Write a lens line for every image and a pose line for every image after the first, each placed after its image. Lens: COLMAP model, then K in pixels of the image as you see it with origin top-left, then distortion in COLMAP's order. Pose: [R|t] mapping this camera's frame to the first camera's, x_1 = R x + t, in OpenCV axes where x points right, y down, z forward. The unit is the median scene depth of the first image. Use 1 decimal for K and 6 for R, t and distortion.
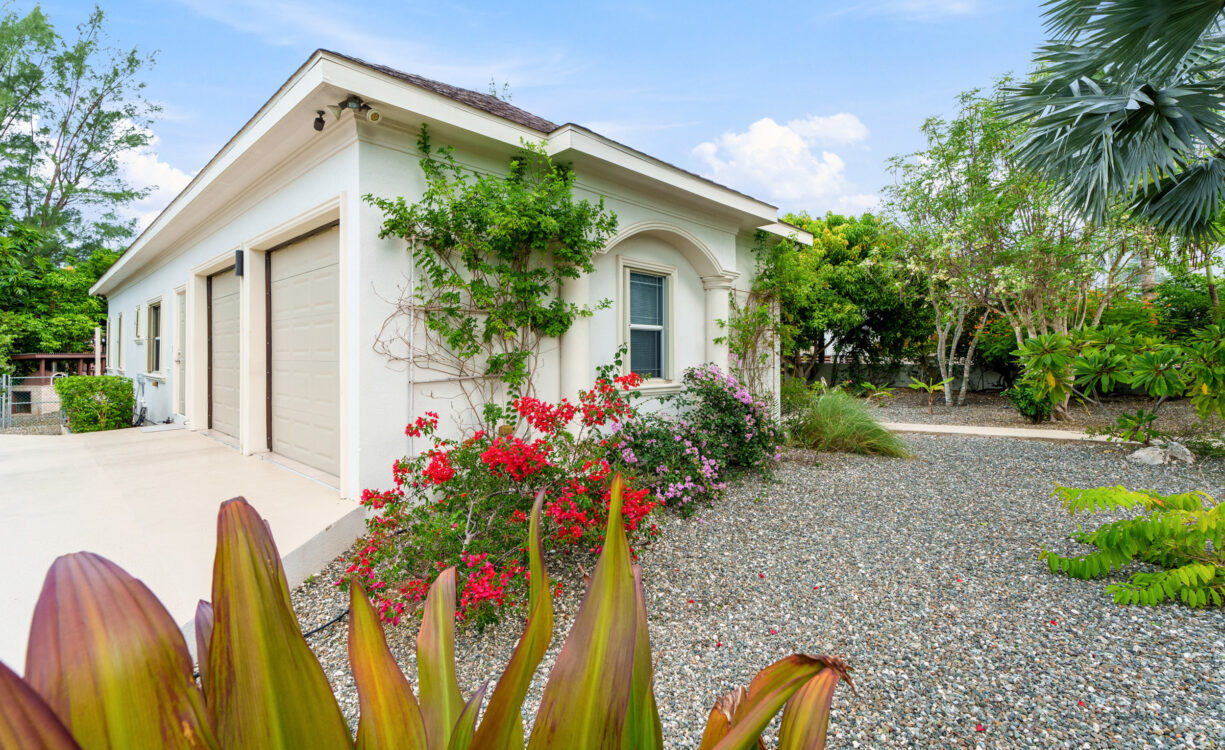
lens RADIAL K [[553.2, 0, 608.5], [0, 553.2, 363.6], [0, 0, 1]] dist [-0.003570, -0.001685]
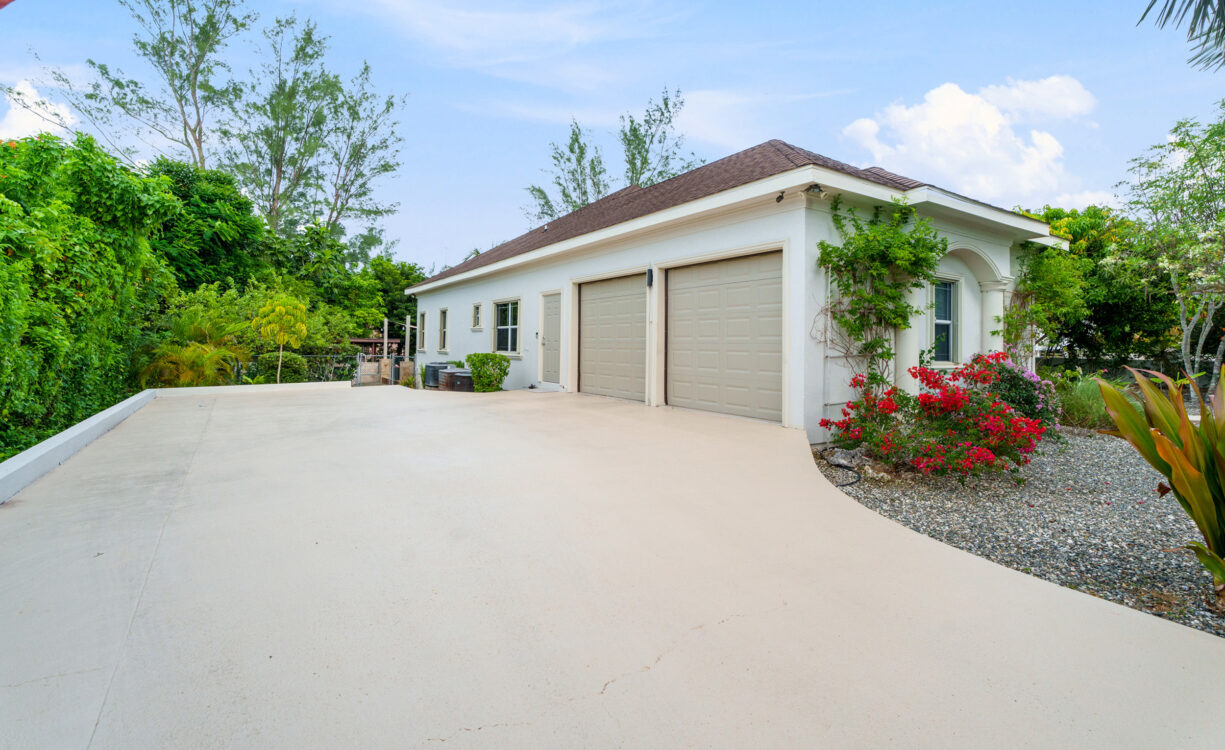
lens RADIAL K [[553.2, 0, 615.6], [0, 553.2, 349.7], [0, 0, 1]] dist [-0.003570, -0.001685]
pose [[0.973157, 0.015459, -0.229621, -0.280824], [-0.017652, 0.999816, -0.007500, 0.016765], [0.229462, 0.011352, 0.973251, -0.325946]]
